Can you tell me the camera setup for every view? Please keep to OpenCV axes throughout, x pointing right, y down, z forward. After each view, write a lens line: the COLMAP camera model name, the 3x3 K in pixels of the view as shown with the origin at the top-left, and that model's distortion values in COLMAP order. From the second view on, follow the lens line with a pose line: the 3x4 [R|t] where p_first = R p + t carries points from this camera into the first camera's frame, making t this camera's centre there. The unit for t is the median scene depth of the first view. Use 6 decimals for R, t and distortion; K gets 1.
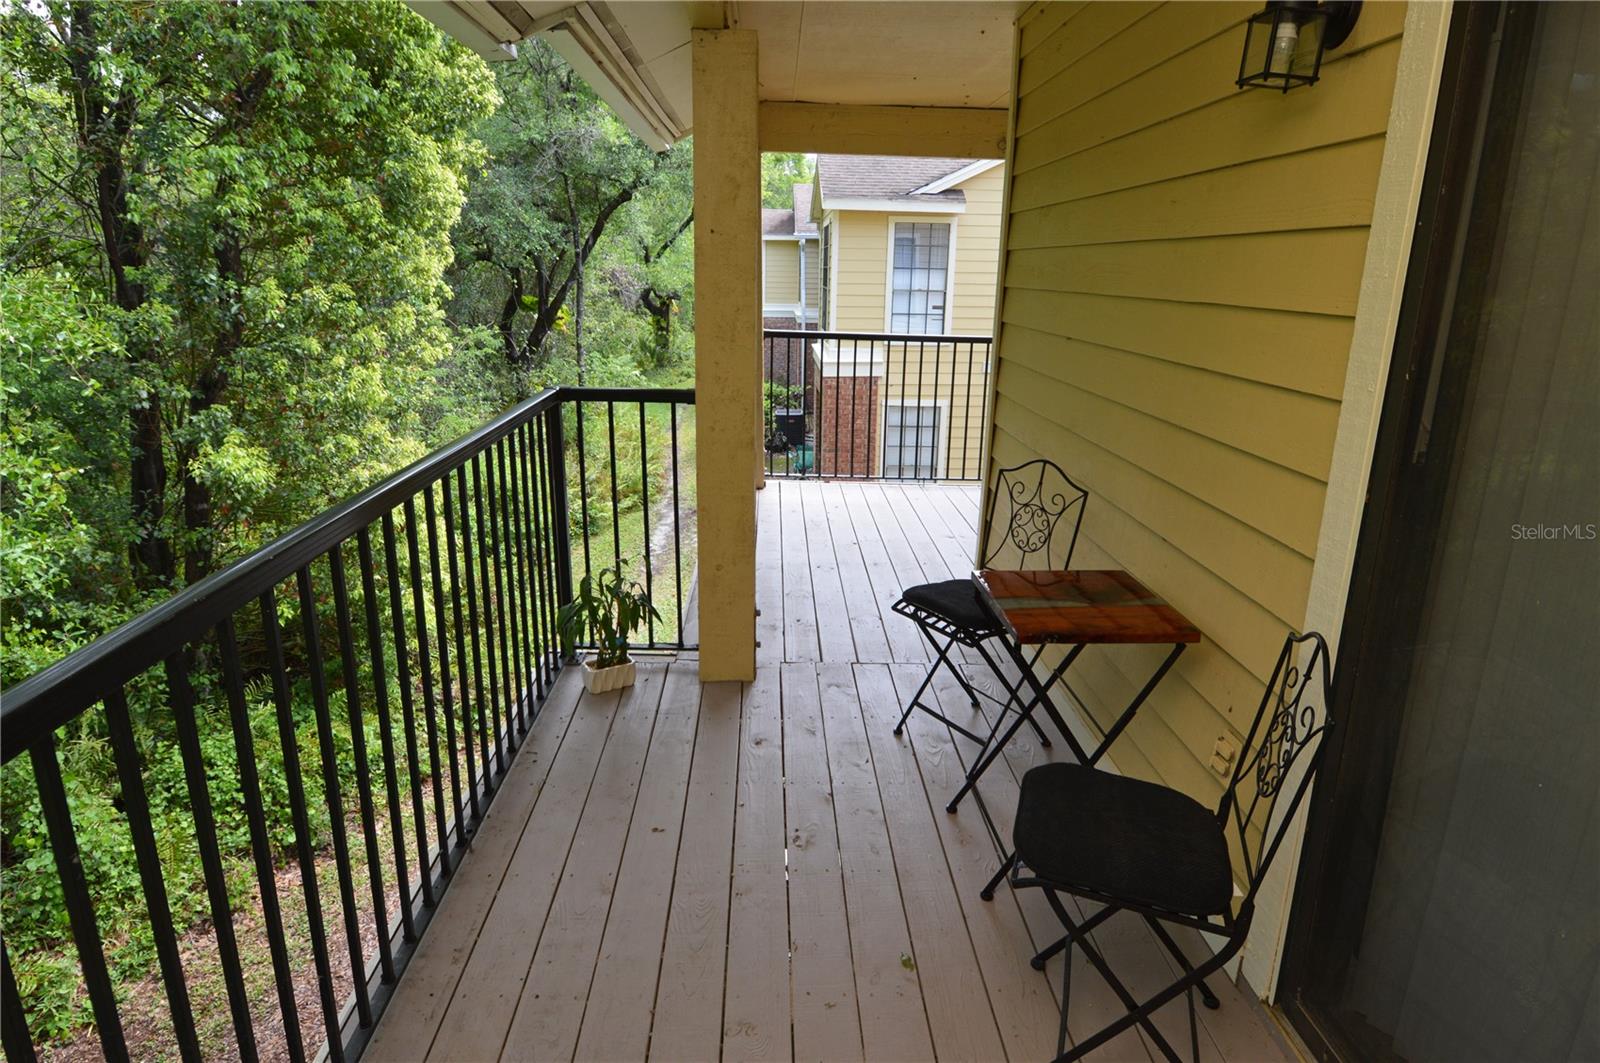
lens RADIAL K [[901.0, 0, 805.9], [0, 901.0, 508.7], [0, 0, 1]] dist [0.021567, -0.039569]
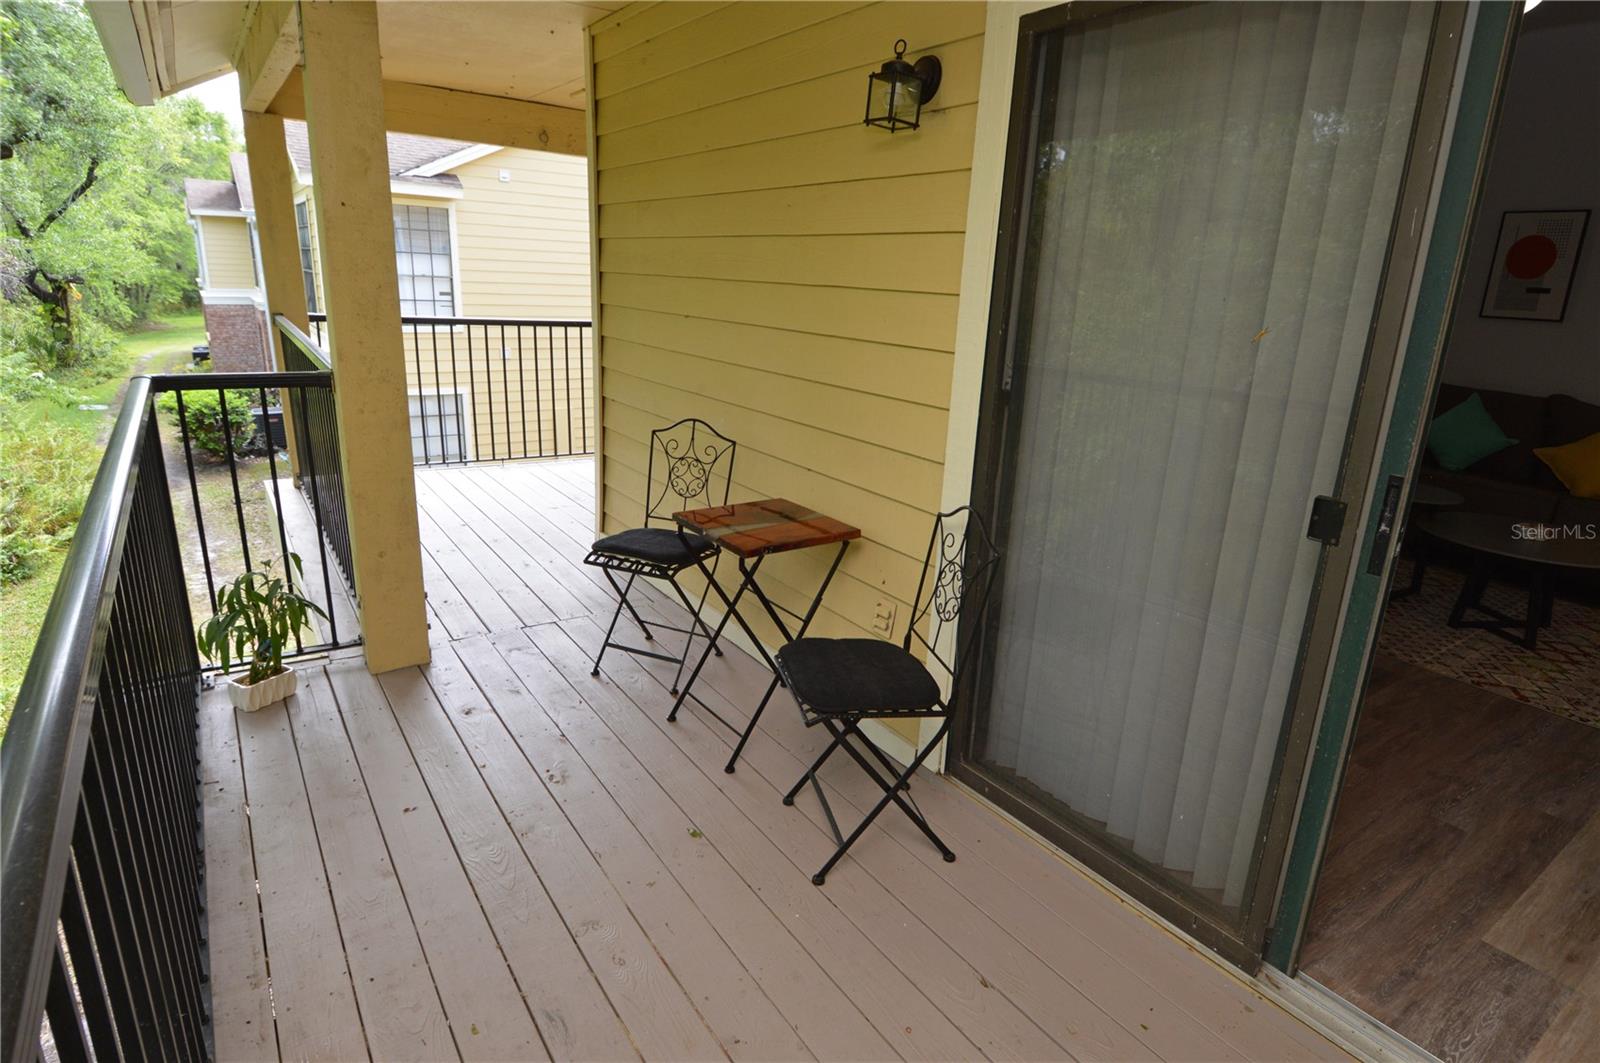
lens RADIAL K [[852.5, 0, 807.5], [0, 852.5, 520.6], [0, 0, 1]] dist [0.014874, -0.023847]
pose [[0.842119, -0.129399, 0.523538, -0.182809], [0.109987, 0.991593, 0.068169, 0.016128], [-0.527957, 0.000176, 0.849271, -0.029177]]
